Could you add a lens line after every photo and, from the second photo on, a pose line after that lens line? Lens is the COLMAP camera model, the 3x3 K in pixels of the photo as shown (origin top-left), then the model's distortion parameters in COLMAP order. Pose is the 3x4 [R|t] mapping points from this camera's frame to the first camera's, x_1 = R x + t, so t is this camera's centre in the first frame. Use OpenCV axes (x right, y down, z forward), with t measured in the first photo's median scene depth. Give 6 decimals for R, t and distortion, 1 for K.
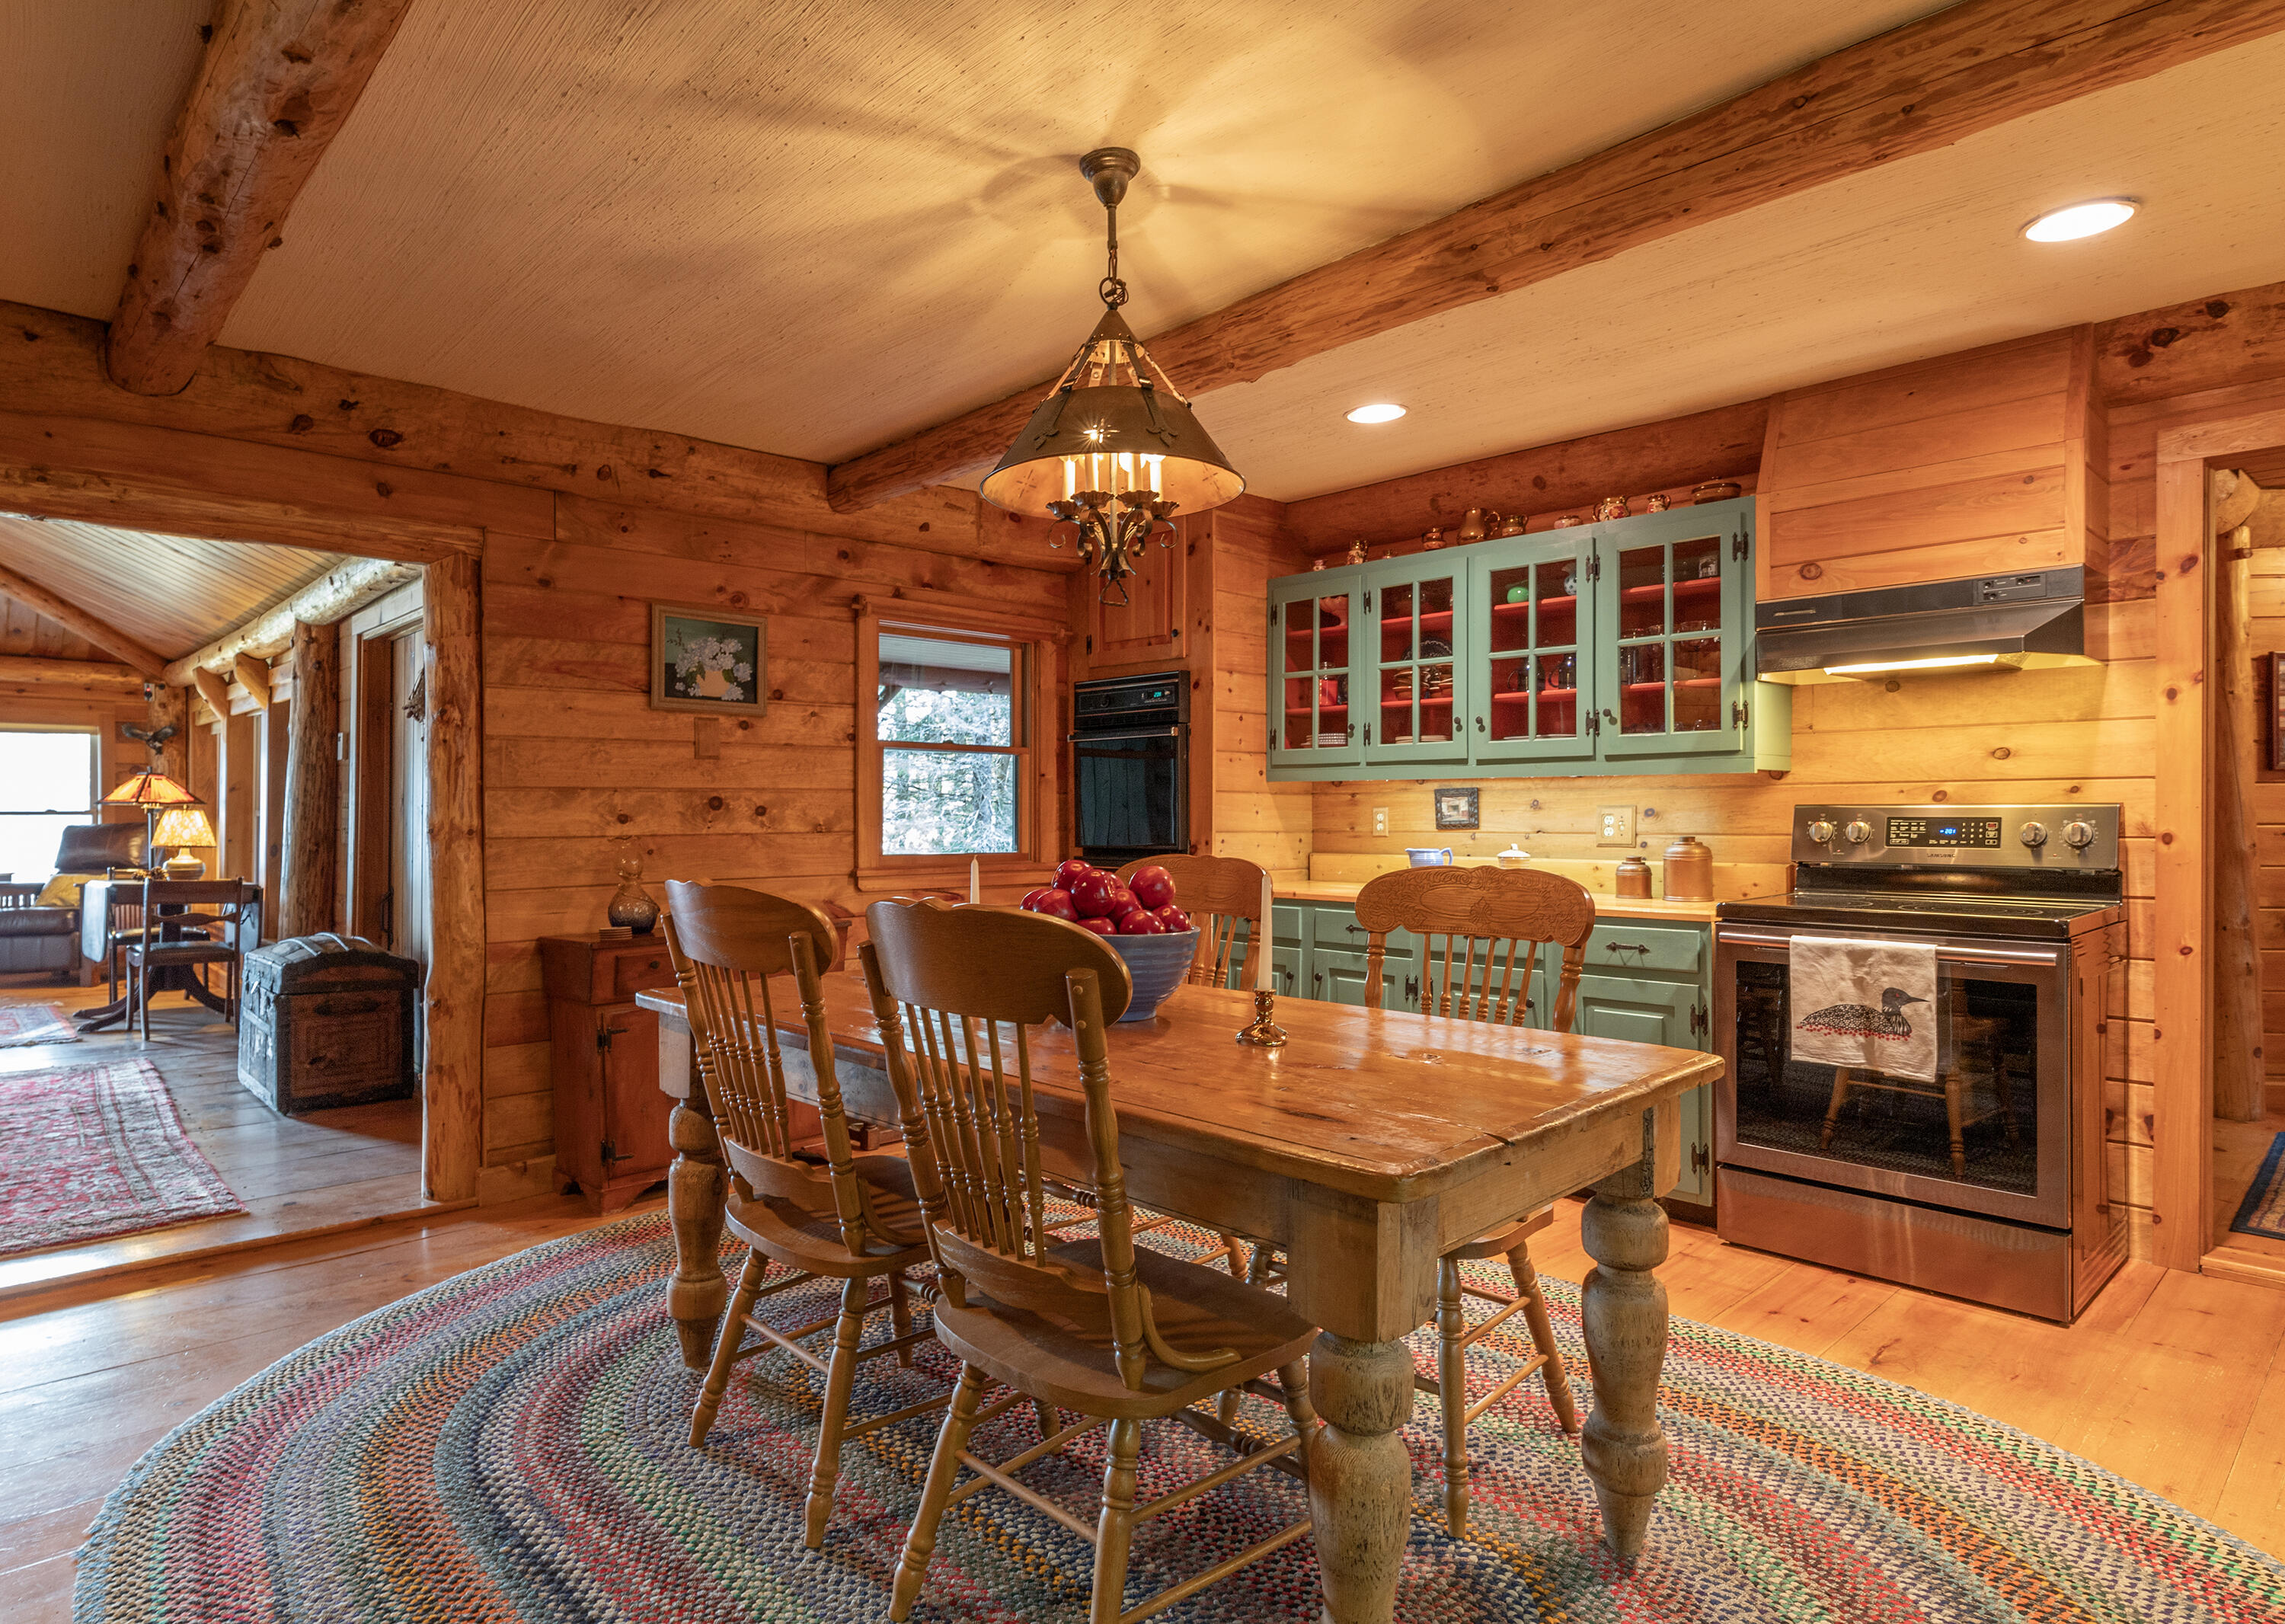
lens RADIAL K [[1324.3, 0, 1142.5], [0, 1324.3, 812.0], [0, 0, 1]] dist [-0.001420, -0.000829]
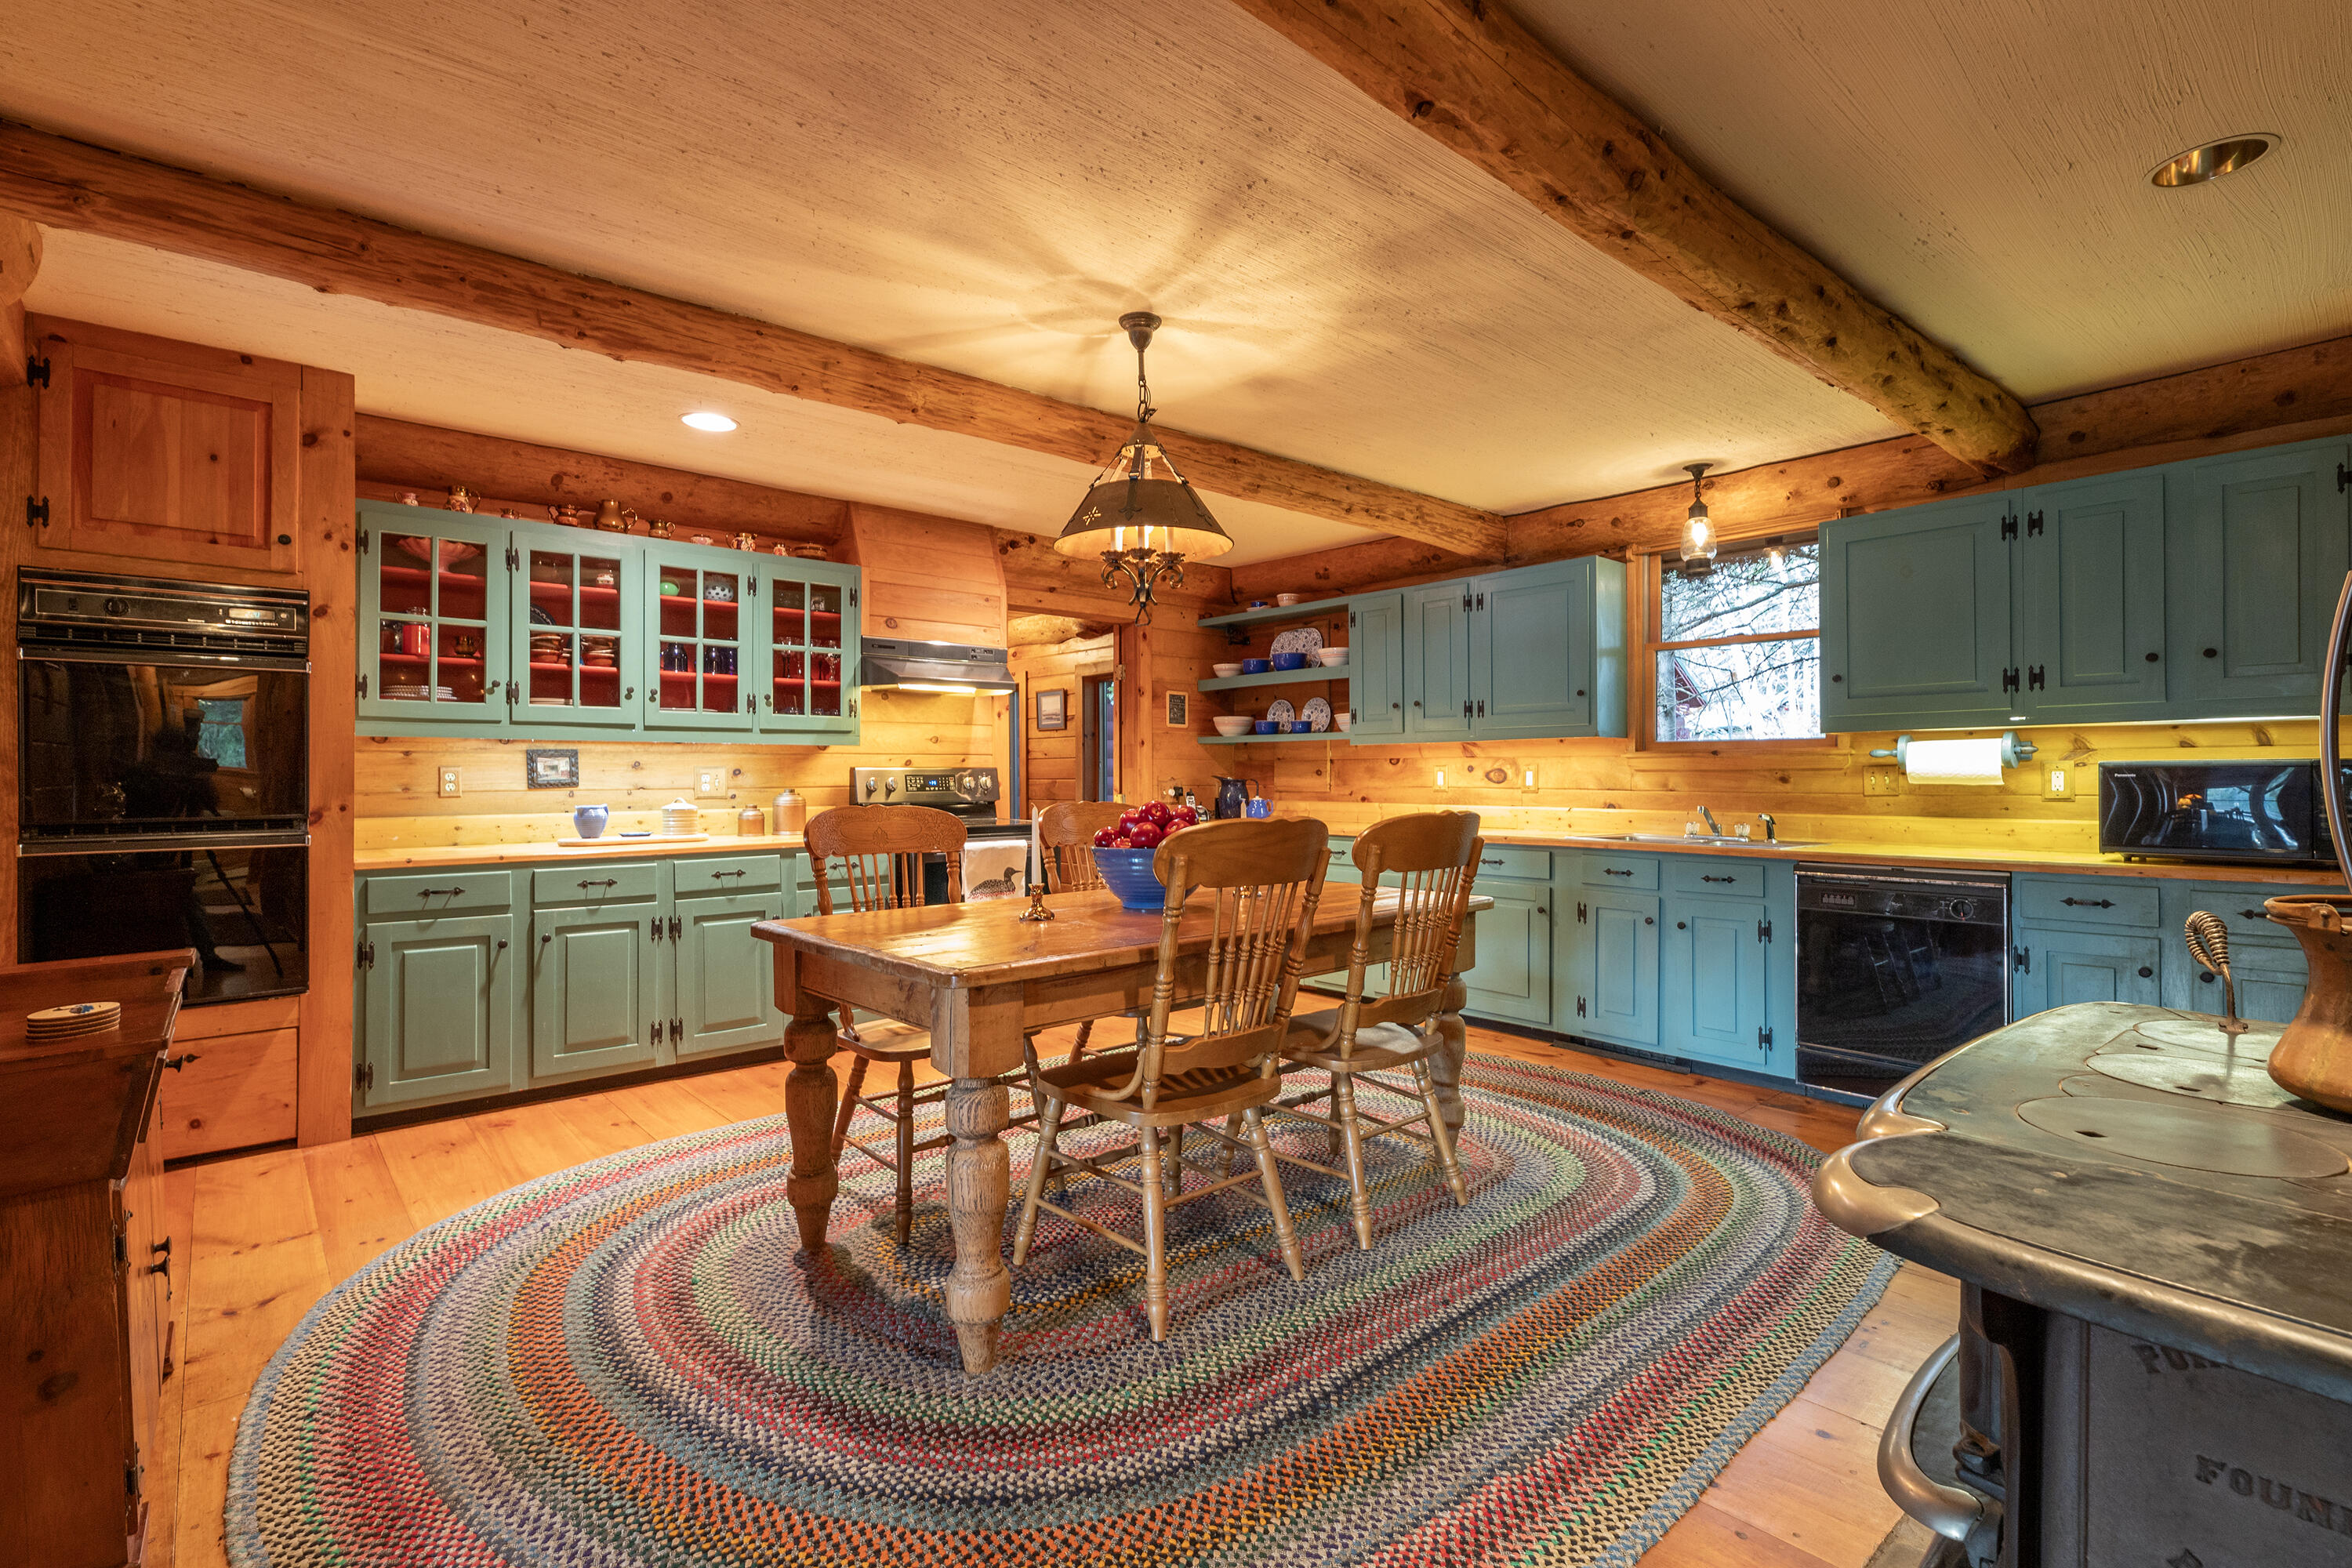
lens RADIAL K [[1058.3, 0, 1176.0], [0, 1058.3, 784.0], [0, 0, 1]] dist [-0.000250, 0.000088]
pose [[0.016664, -0.010184, 0.999809, -0.680086], [0.000767, 0.999948, 0.010172, 0.001910], [-0.999861, 0.000598, 0.016671, 0.542823]]
